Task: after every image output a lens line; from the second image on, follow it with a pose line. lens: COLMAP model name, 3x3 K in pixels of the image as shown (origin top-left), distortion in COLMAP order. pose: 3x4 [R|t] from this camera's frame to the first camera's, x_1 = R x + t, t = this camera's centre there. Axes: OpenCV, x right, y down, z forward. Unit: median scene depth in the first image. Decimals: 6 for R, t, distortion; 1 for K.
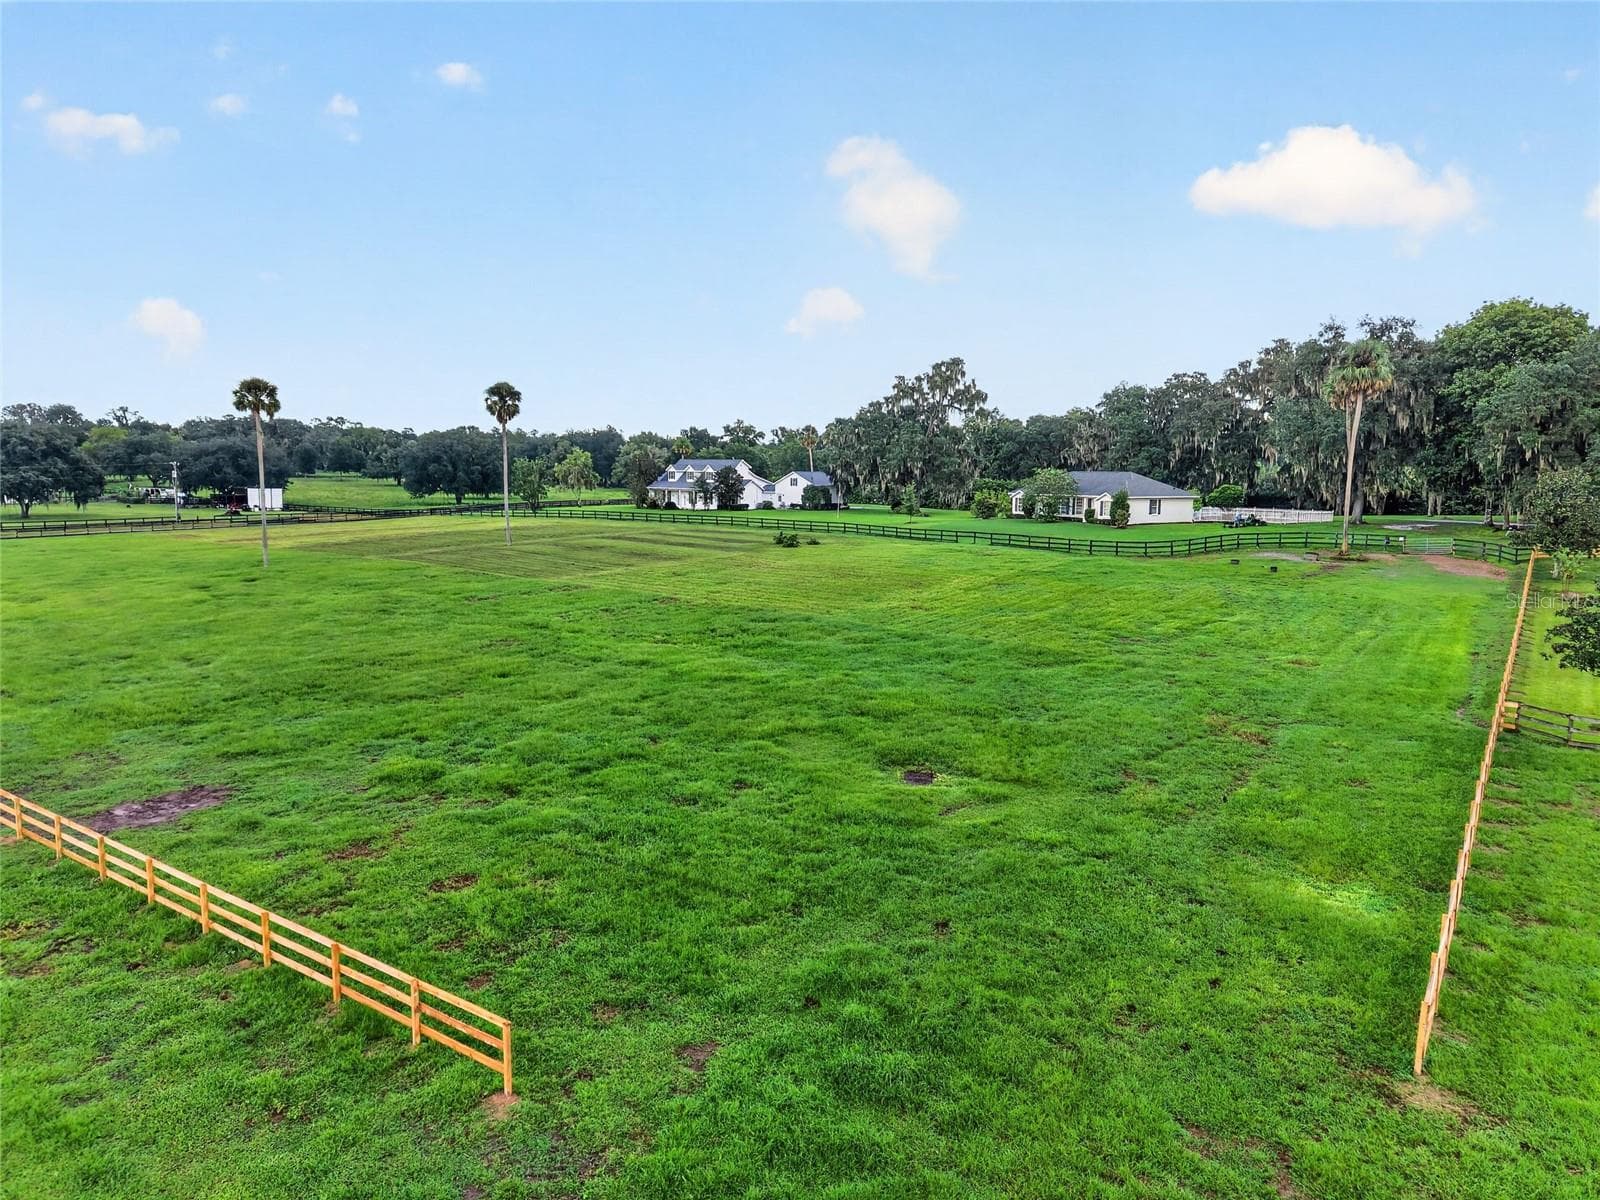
lens RADIAL K [[1083.8, 0, 800.0], [0, 1083.8, 600.0], [0, 0, 1]] dist [-0.022205, 0.006519]
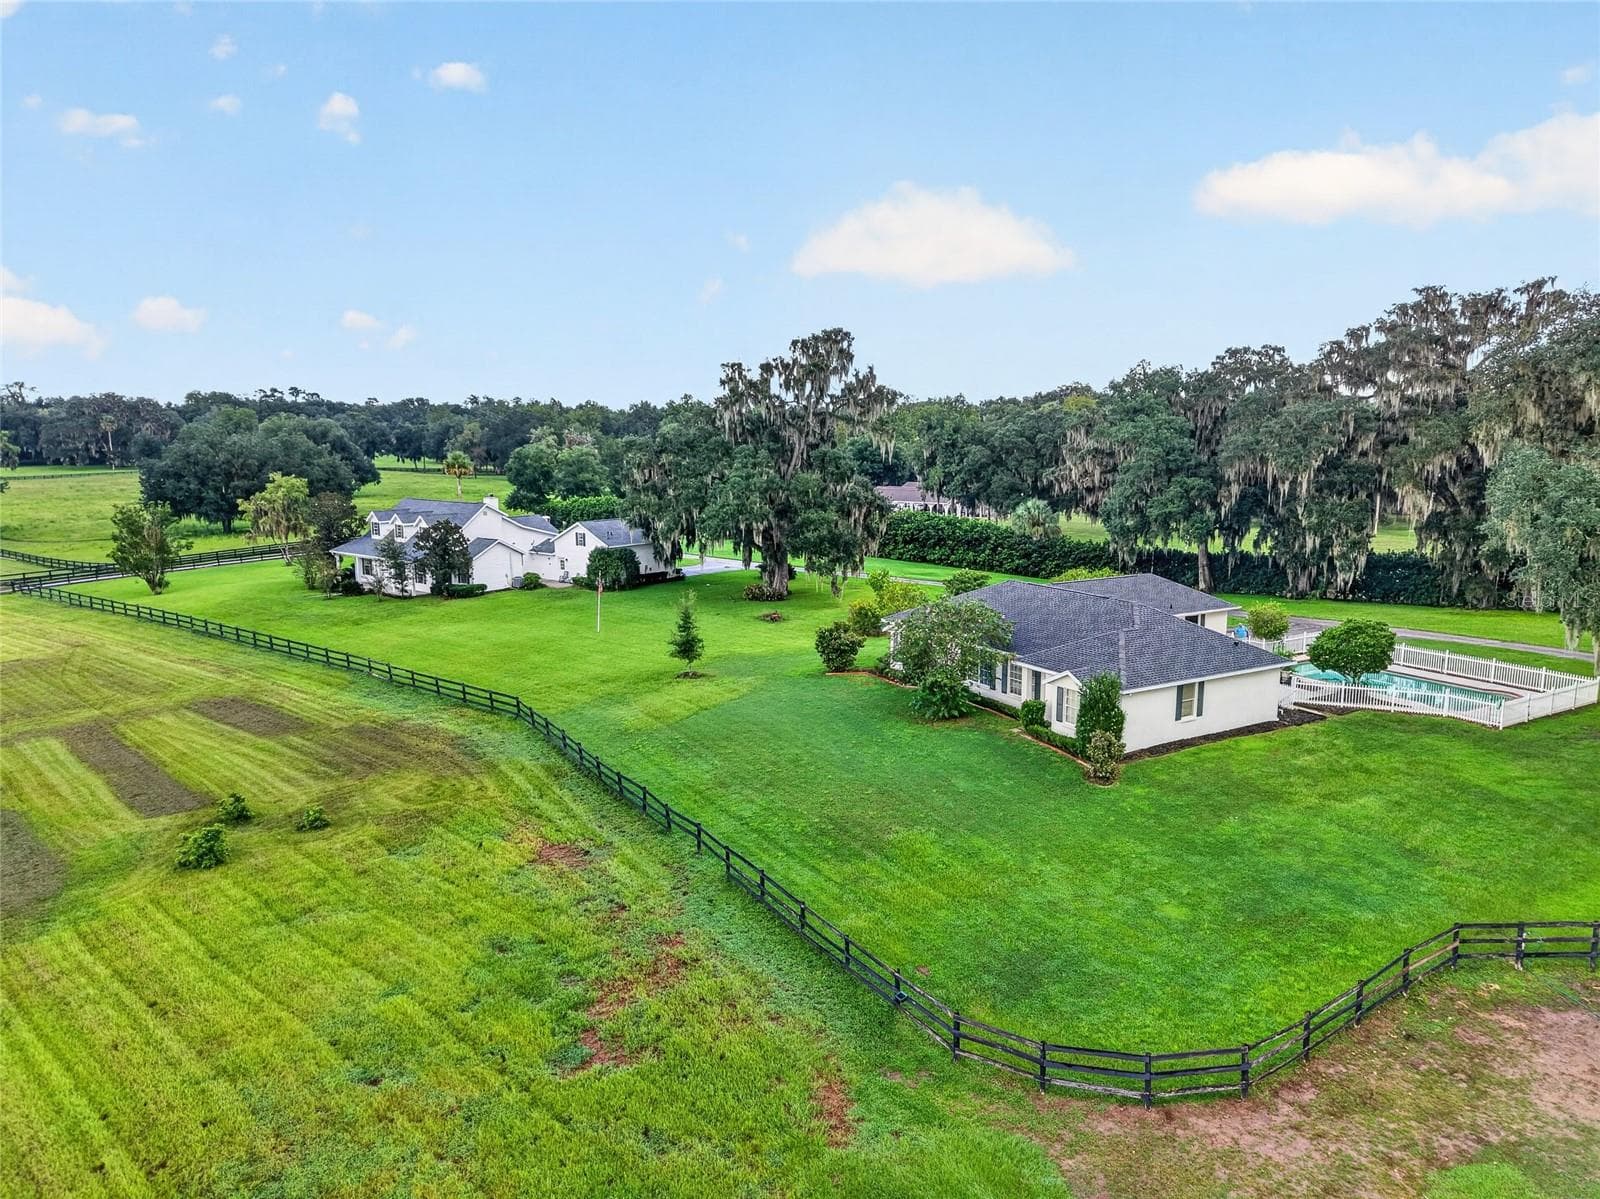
lens RADIAL K [[1117.8, 0, 800.0], [0, 1117.8, 599.5], [0, 0, 1]] dist [0.001845, 0.002722]
pose [[0.999697, -0.003850, -0.024330, 0.520671], [0.004594, 0.999522, 0.030587, -0.380472], [0.024200, -0.030690, 0.999236, 1.562986]]
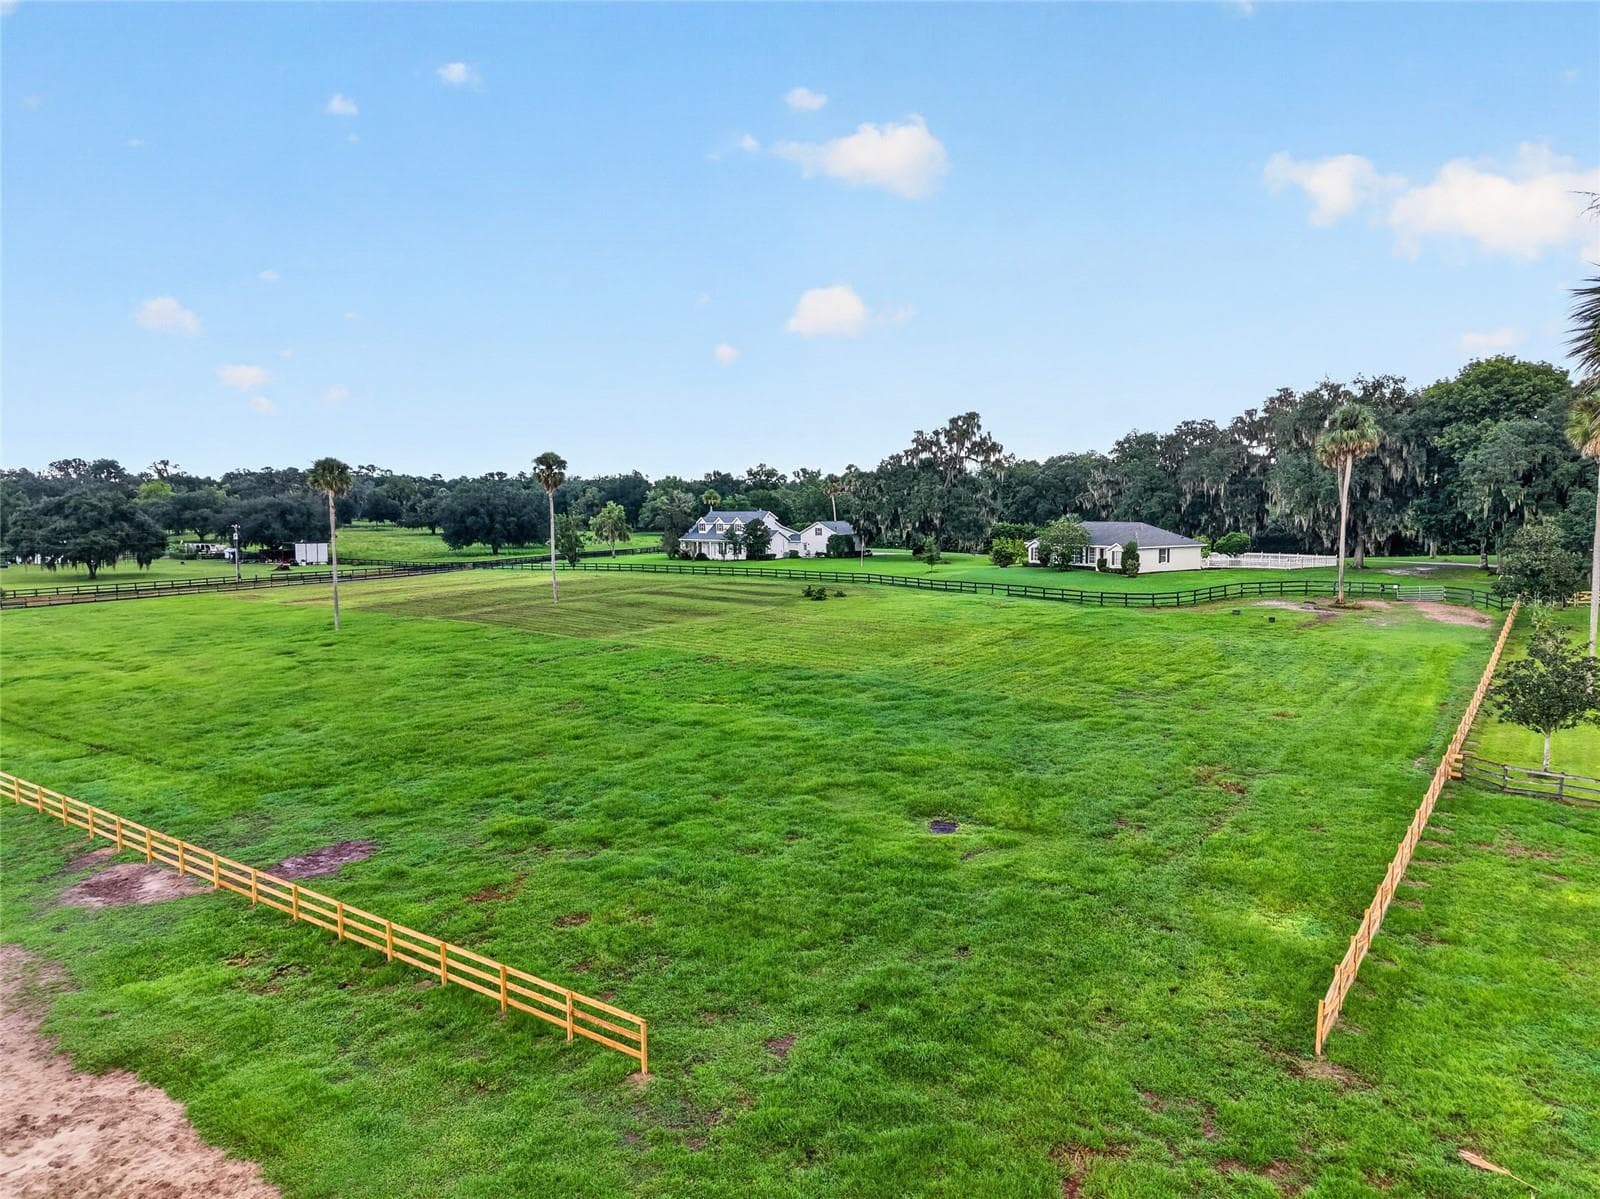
lens RADIAL K [[1083.8, 0, 800.0], [0, 1083.8, 599.5], [0, 0, 1]] dist [-0.022205, 0.006519]
pose [[0.999679, -0.015527, -0.020020, -0.015692], [0.014861, 0.999344, -0.033029, -0.039330], [0.020519, 0.032721, 0.999254, -0.160545]]
